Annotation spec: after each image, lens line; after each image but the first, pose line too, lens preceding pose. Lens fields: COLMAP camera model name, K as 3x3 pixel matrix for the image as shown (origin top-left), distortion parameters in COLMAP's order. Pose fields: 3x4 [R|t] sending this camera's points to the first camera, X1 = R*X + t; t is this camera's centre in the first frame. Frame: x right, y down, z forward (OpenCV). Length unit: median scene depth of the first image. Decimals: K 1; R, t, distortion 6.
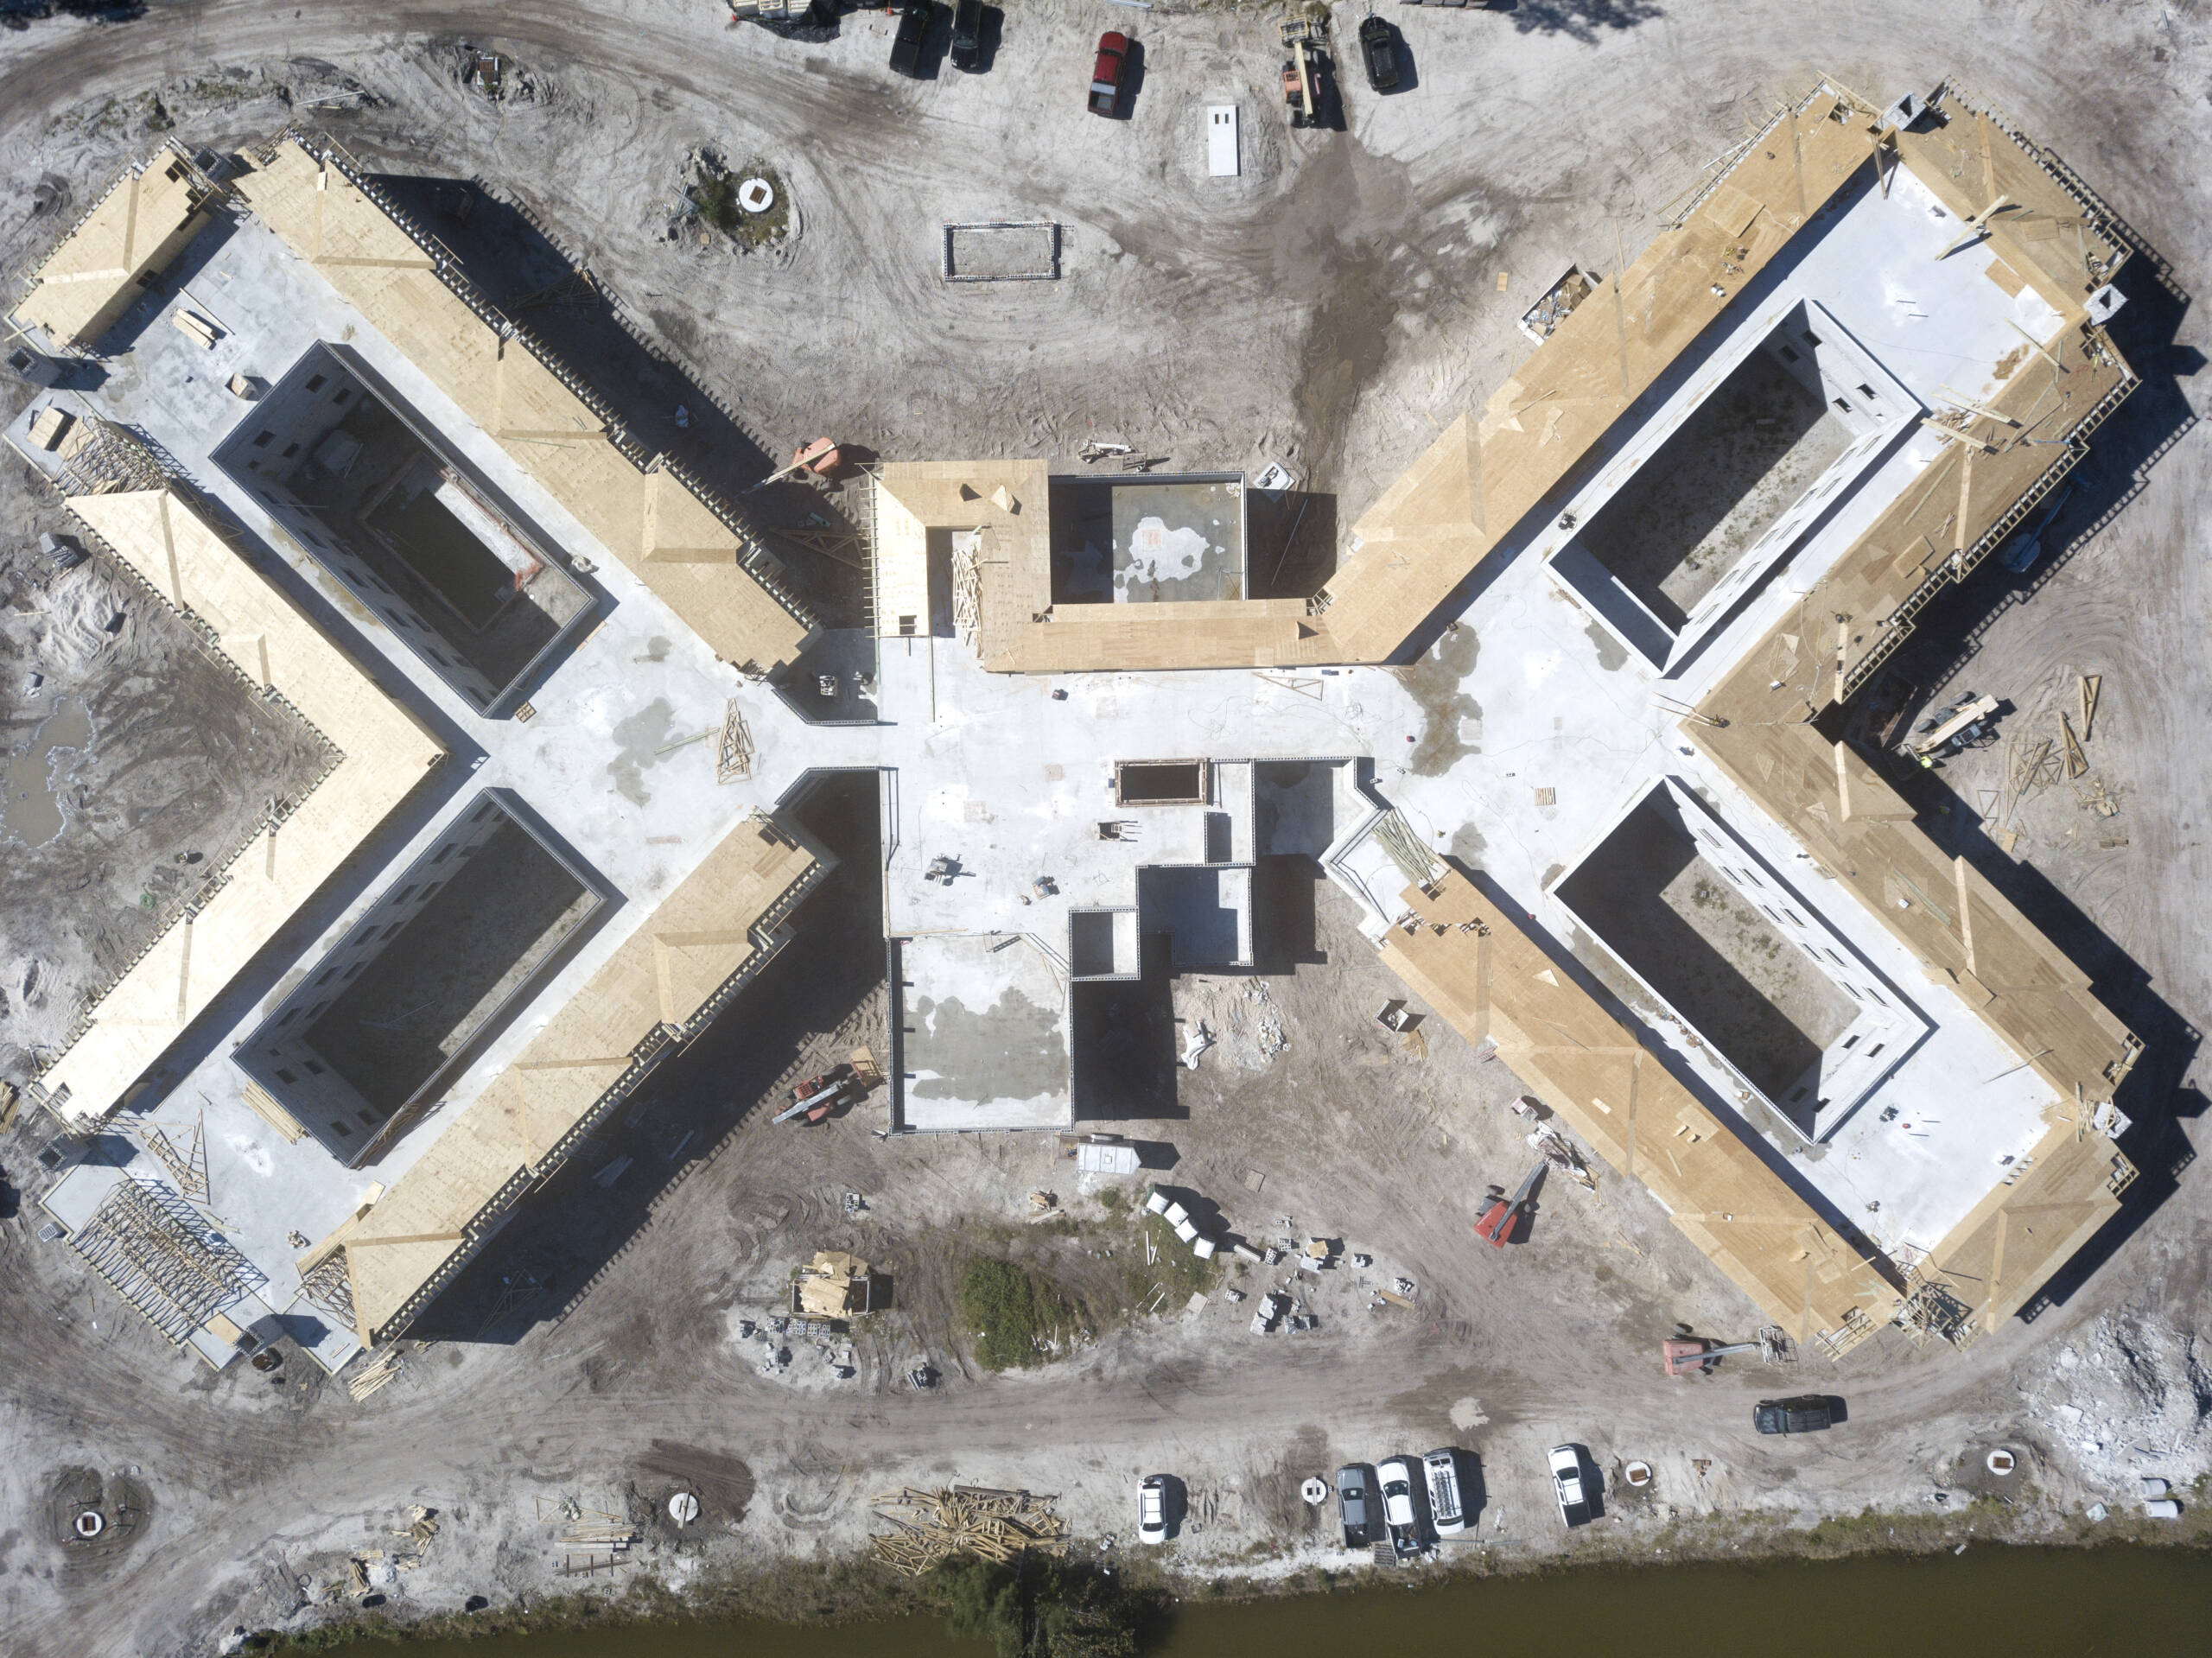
lens RADIAL K [[1676.9, 0, 1109.9], [0, 1676.9, 829.4], [0, 0, 1]] dist [0.026888, -0.024160]
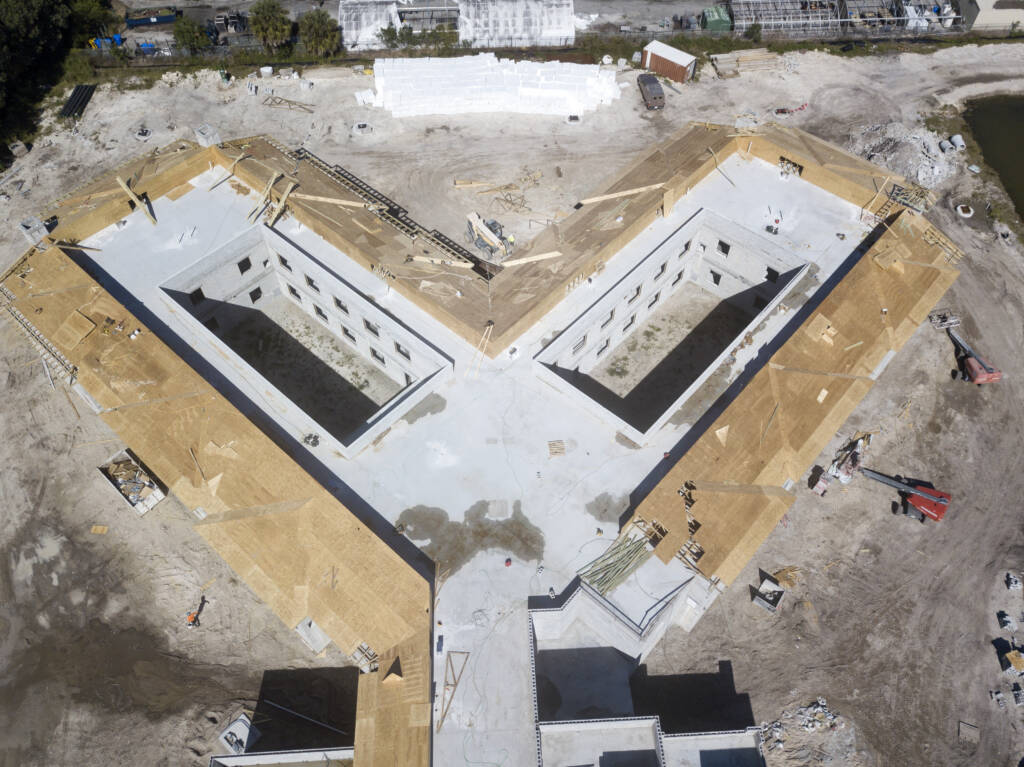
lens RADIAL K [[776.3, 0, 517.3], [0, 776.3, 393.0], [0, 0, 1]] dist [0.026888, -0.024160]
pose [[-0.034105, -0.801270, 0.597330, -0.018037], [0.999327, -0.035404, 0.009566, -0.049106], [0.013483, 0.597254, 0.801939, 0.560935]]
